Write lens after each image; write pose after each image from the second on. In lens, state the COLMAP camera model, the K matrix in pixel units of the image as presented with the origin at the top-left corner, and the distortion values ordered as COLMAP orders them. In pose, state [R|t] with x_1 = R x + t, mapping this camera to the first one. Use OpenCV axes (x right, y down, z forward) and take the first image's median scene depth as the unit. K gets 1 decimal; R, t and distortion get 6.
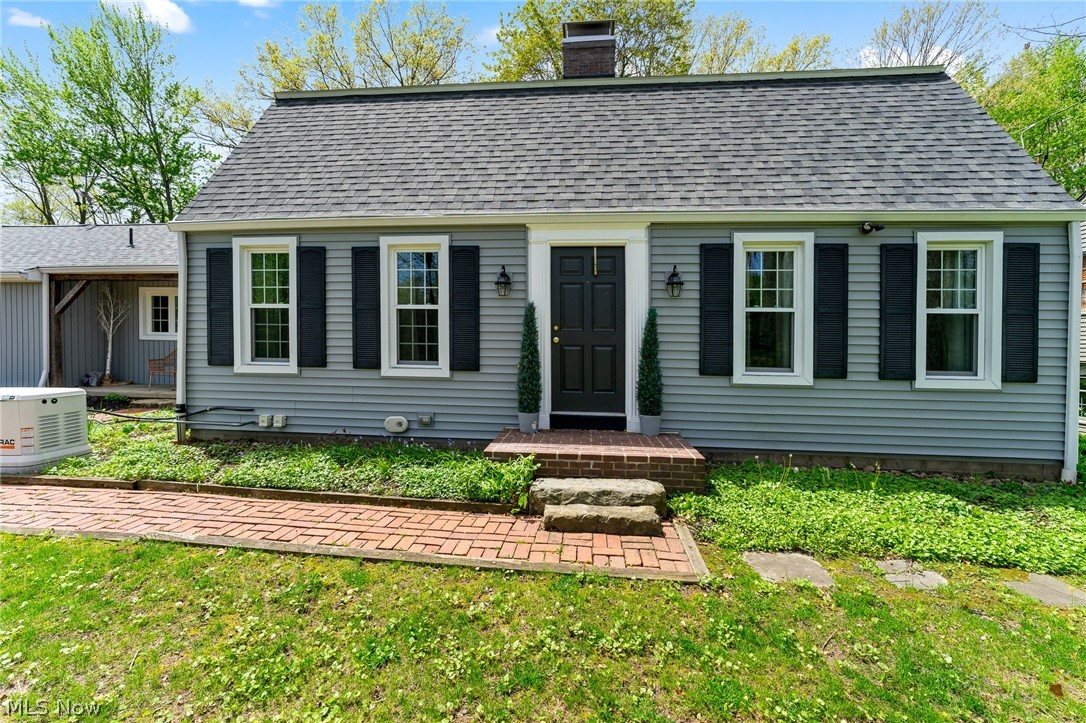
lens RADIAL K [[444.4, 0, 548.2], [0, 444.4, 355.2], [0, 0, 1]] dist [-0.006040, 0.001104]
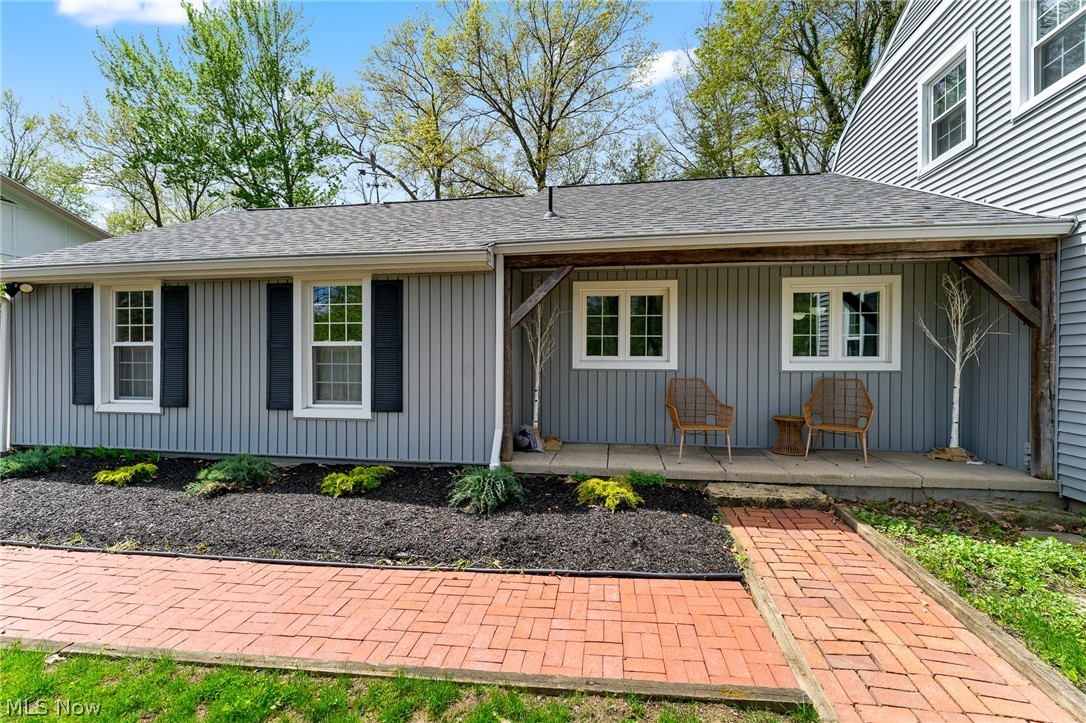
lens RADIAL K [[444.4, 0, 549.5], [0, 444.4, 365.6], [0, 0, 1]] dist [-0.006040, 0.001104]
pose [[0.998984, -0.013913, -0.042869, -1.782952], [0.013688, 0.999891, -0.005533, -0.069440], [0.042942, 0.004941, 0.999065, 0.744301]]
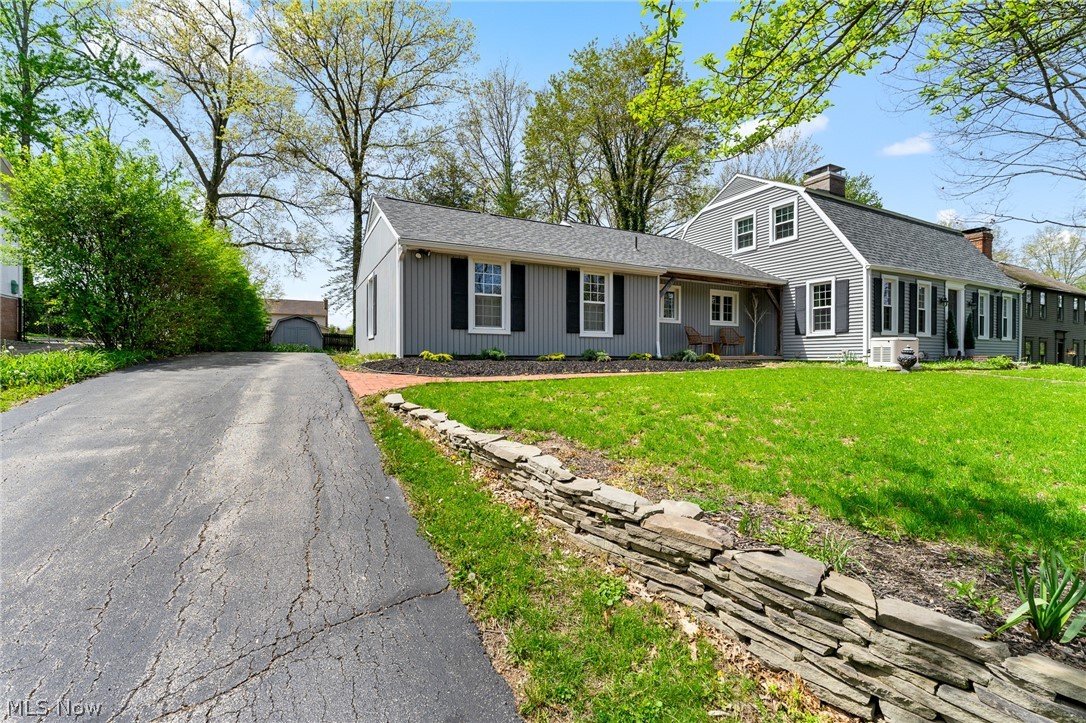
lens RADIAL K [[467.5, 0, 522.4], [0, 467.5, 362.3], [0, 0, 1]] dist [-0.009051, 0.000071]
pose [[0.841198, -0.018743, 0.540402, -3.847317], [0.018752, 0.999809, 0.005486, 0.140652], [-0.540401, 0.005519, 0.841389, 0.023384]]
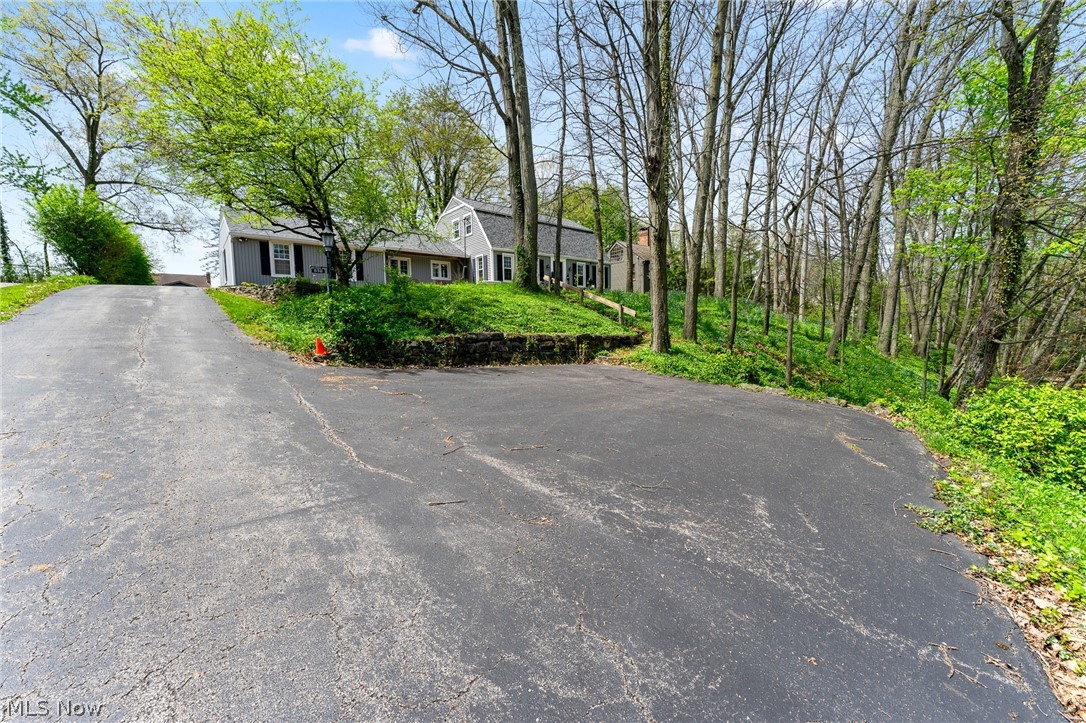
lens RADIAL K [[444.4, 0, 540.9], [0, 444.4, 366.9], [0, 0, 1]] dist [-0.006040, 0.001104]
pose [[0.695195, -0.083658, 0.713936, -4.217344], [0.046163, 0.996350, 0.071800, 0.665993], [-0.717337, -0.016957, 0.696520, -2.784419]]
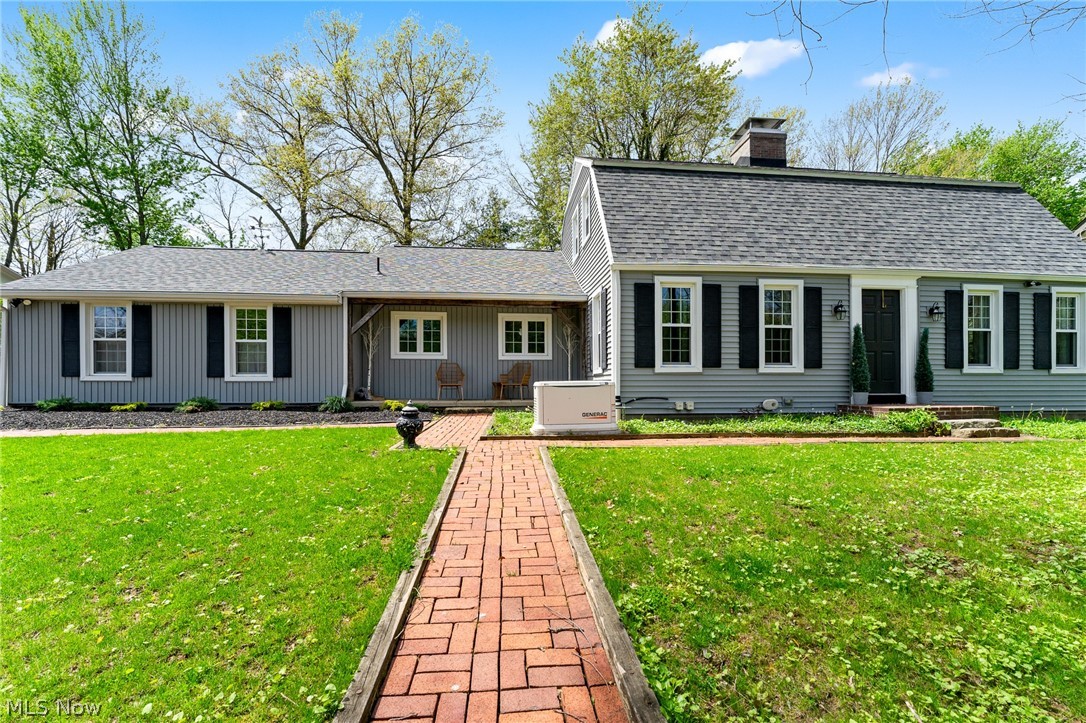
lens RADIAL K [[444.4, 0, 540.0], [0, 444.4, 391.0], [0, 0, 1]] dist [-0.006040, 0.001104]
pose [[0.979913, -0.019306, 0.198487, -1.495653], [0.018837, 0.999814, 0.004251, 0.094273], [-0.198532, -0.000426, 0.980094, -0.333575]]
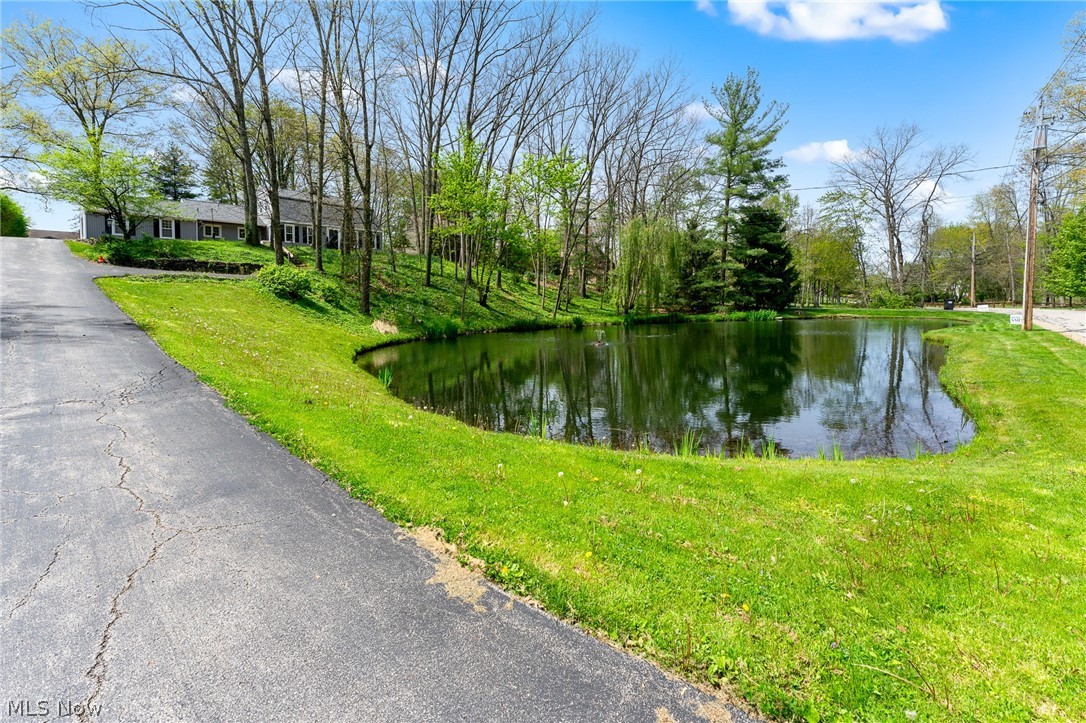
lens RADIAL K [[444.4, 0, 547.3], [0, 444.4, 355.7], [0, 0, 1]] dist [-0.006040, 0.001104]
pose [[0.586650, -0.122708, 0.800490, -4.725612], [0.039037, 0.991590, 0.123393, 1.287271], [-0.808899, -0.041140, 0.586507, -7.634527]]
